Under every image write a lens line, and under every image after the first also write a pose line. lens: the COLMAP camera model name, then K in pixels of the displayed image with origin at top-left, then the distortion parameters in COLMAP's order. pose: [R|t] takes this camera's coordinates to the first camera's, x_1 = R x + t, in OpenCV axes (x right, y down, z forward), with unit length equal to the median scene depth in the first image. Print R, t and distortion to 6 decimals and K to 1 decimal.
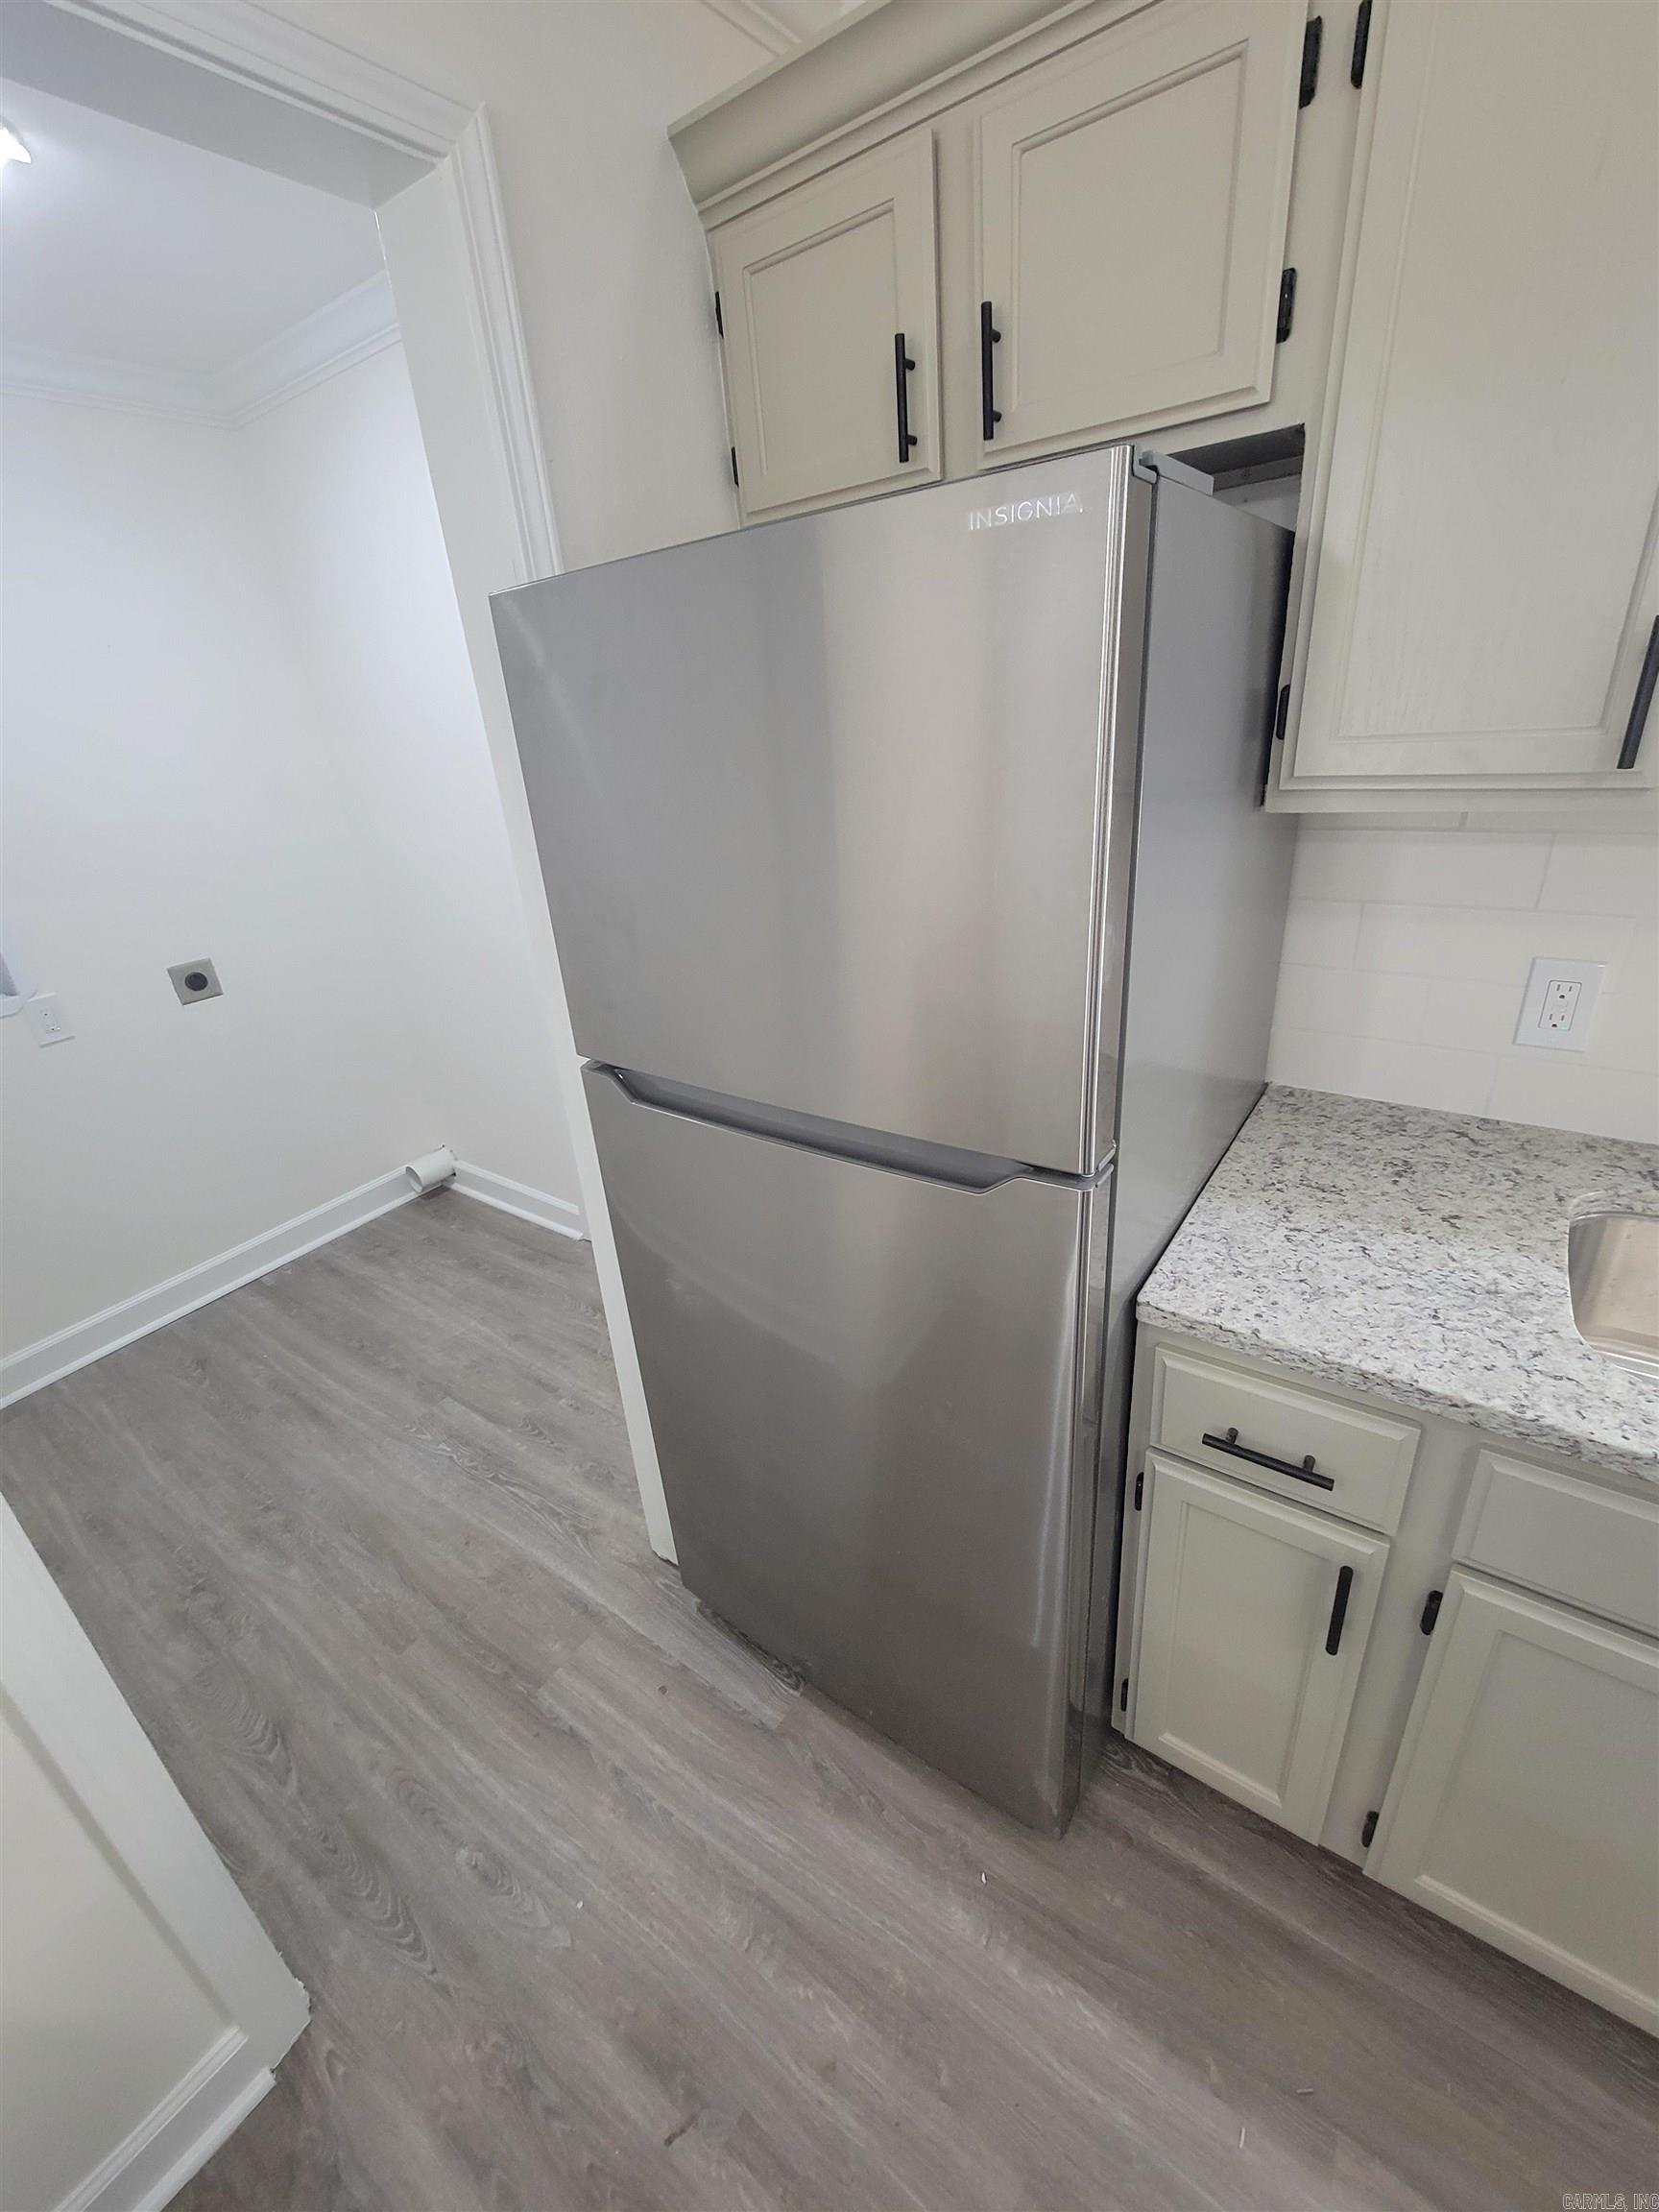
lens RADIAL K [[900.2, 0, 821.9], [0, 900.2, 1098.2], [0, 0, 1]] dist [0.001605, -0.002922]
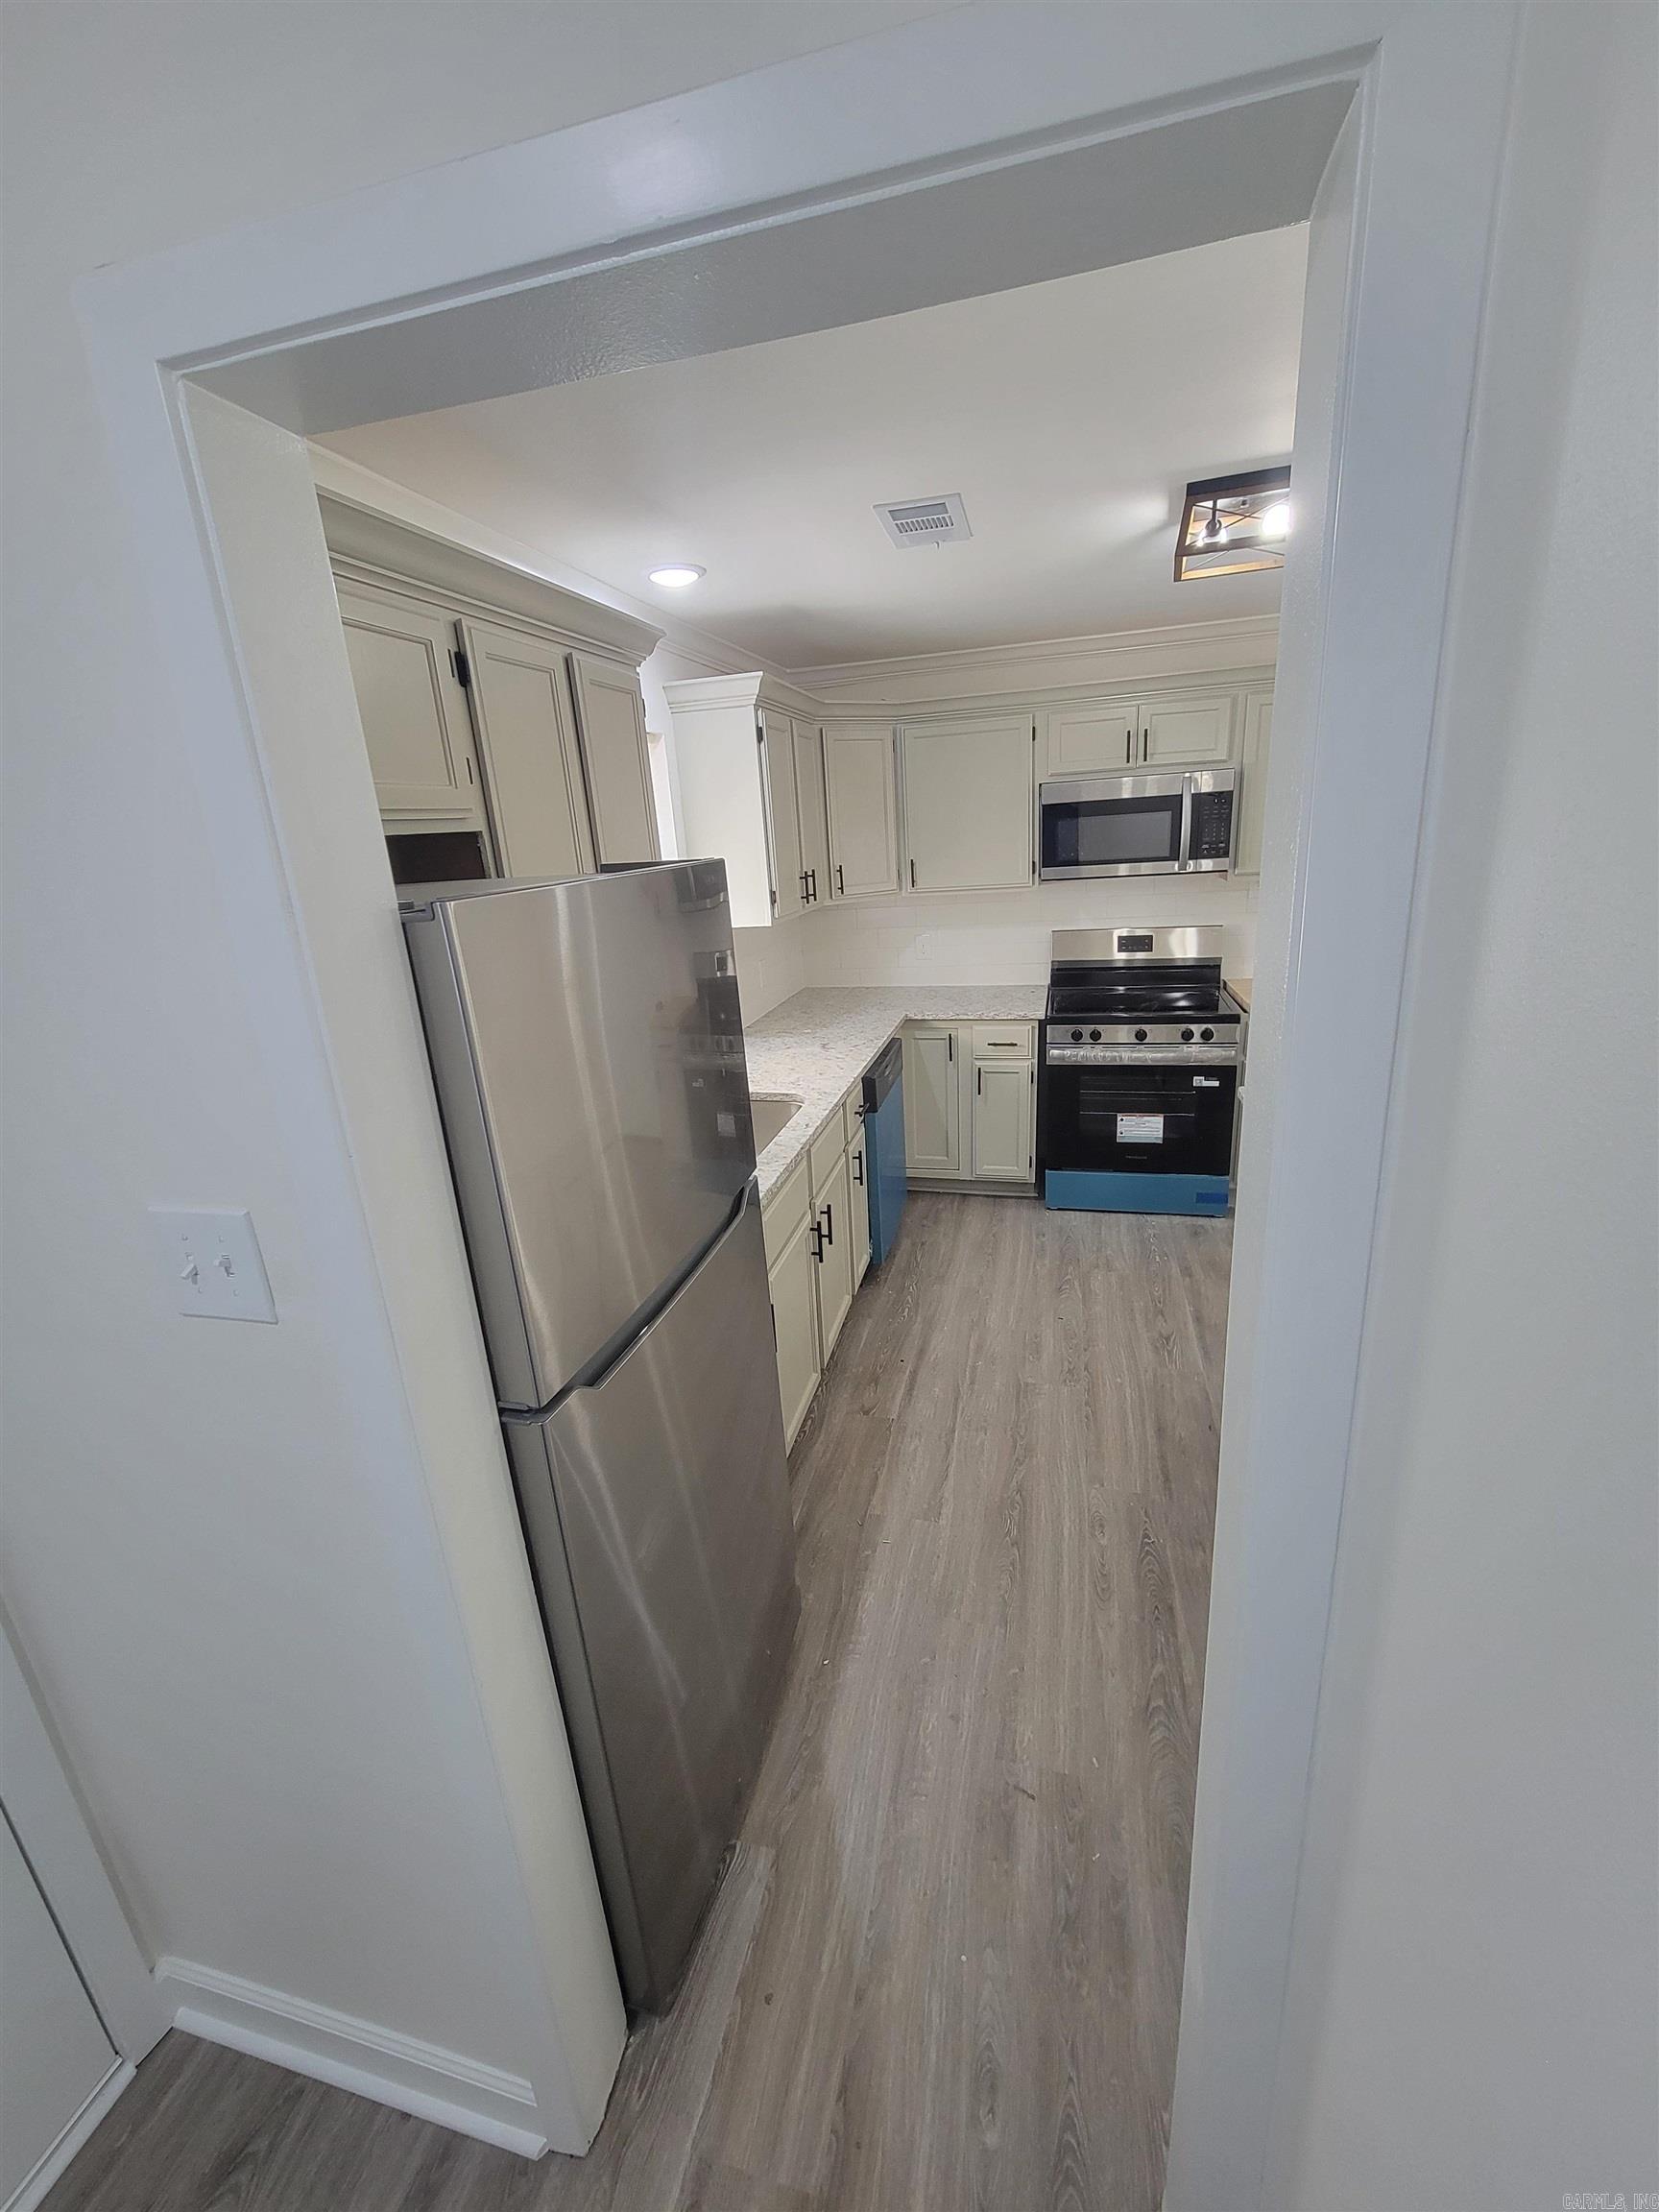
lens RADIAL K [[900.2, 0, 821.9], [0, 900.2, 1098.2], [0, 0, 1]] dist [0.001605, -0.002922]
pose [[-0.351581, -0.170951, 0.920417, -0.672705], [0.467883, 0.819495, 0.330928, -0.268138], [-0.810849, 0.546995, -0.208134, 0.511172]]
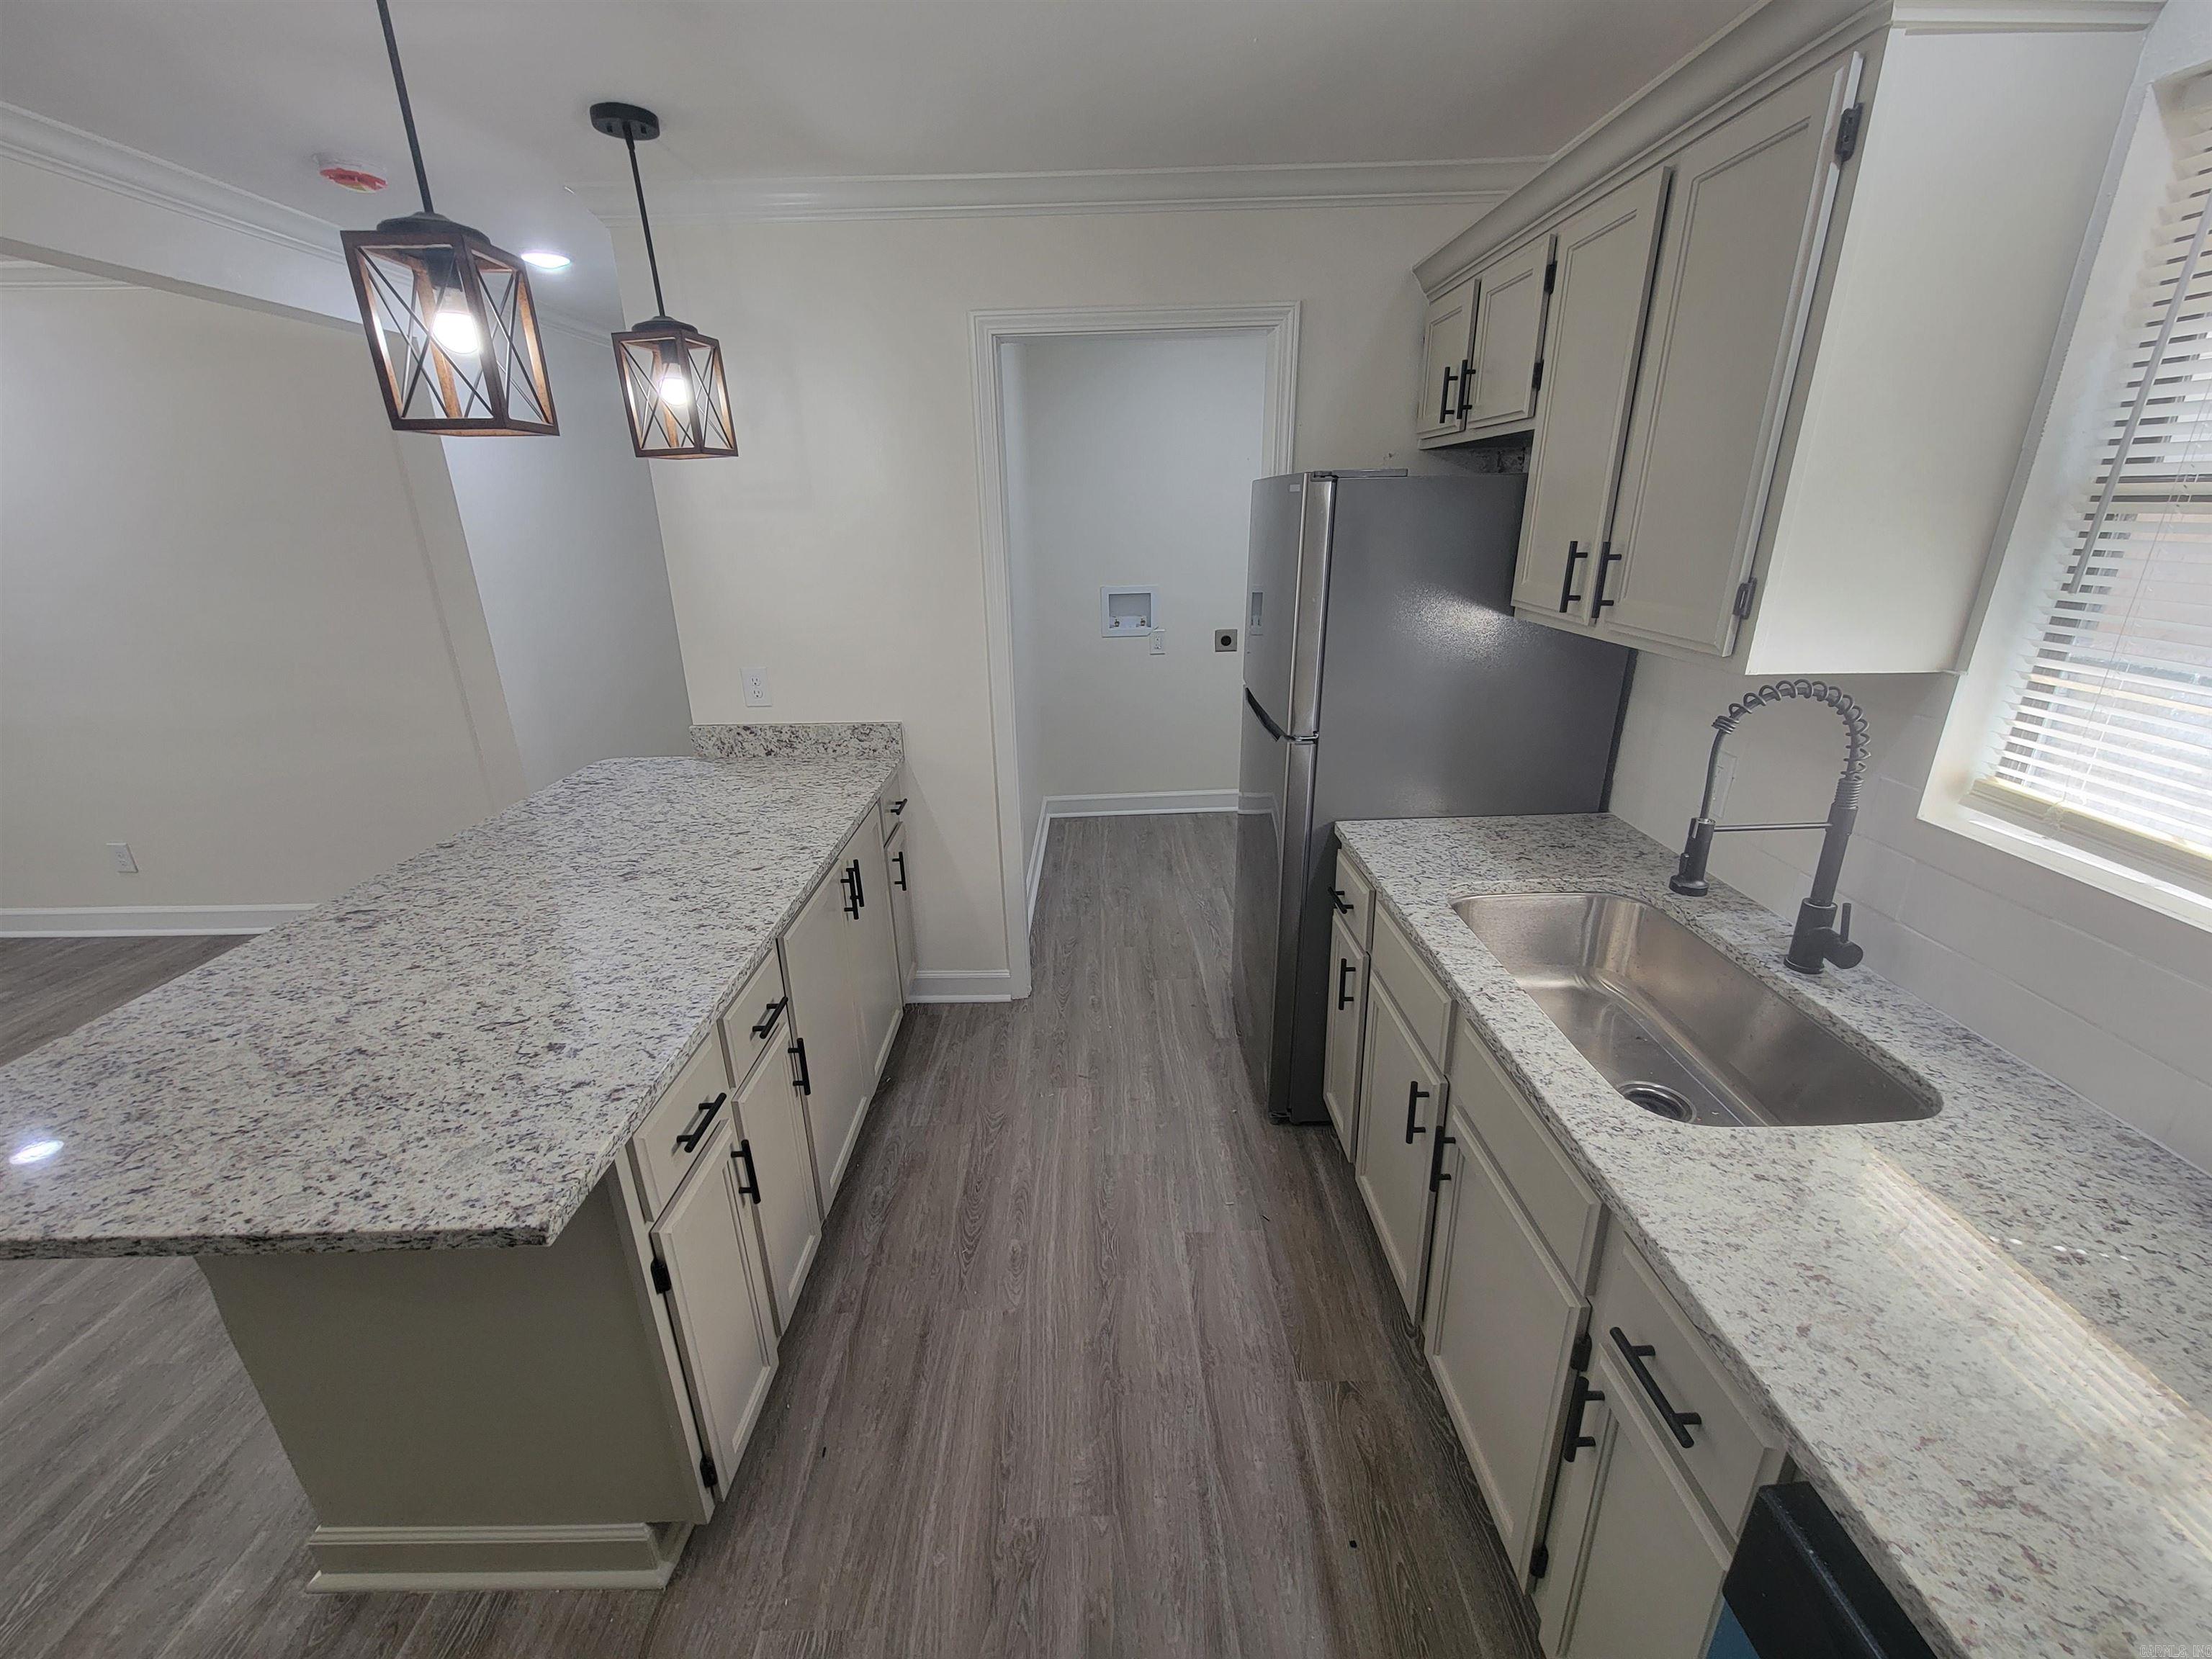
lens RADIAL K [[917.8, 0, 1110.2], [0, 917.8, 833.7], [0, 0, 1]] dist [0.001568, 0.000399]
pose [[0.596162, 0.336397, -0.728991, 0.829618], [-0.352892, 0.925368, 0.138425, 0.072625], [0.721150, 0.174732, 0.670381, -0.432793]]
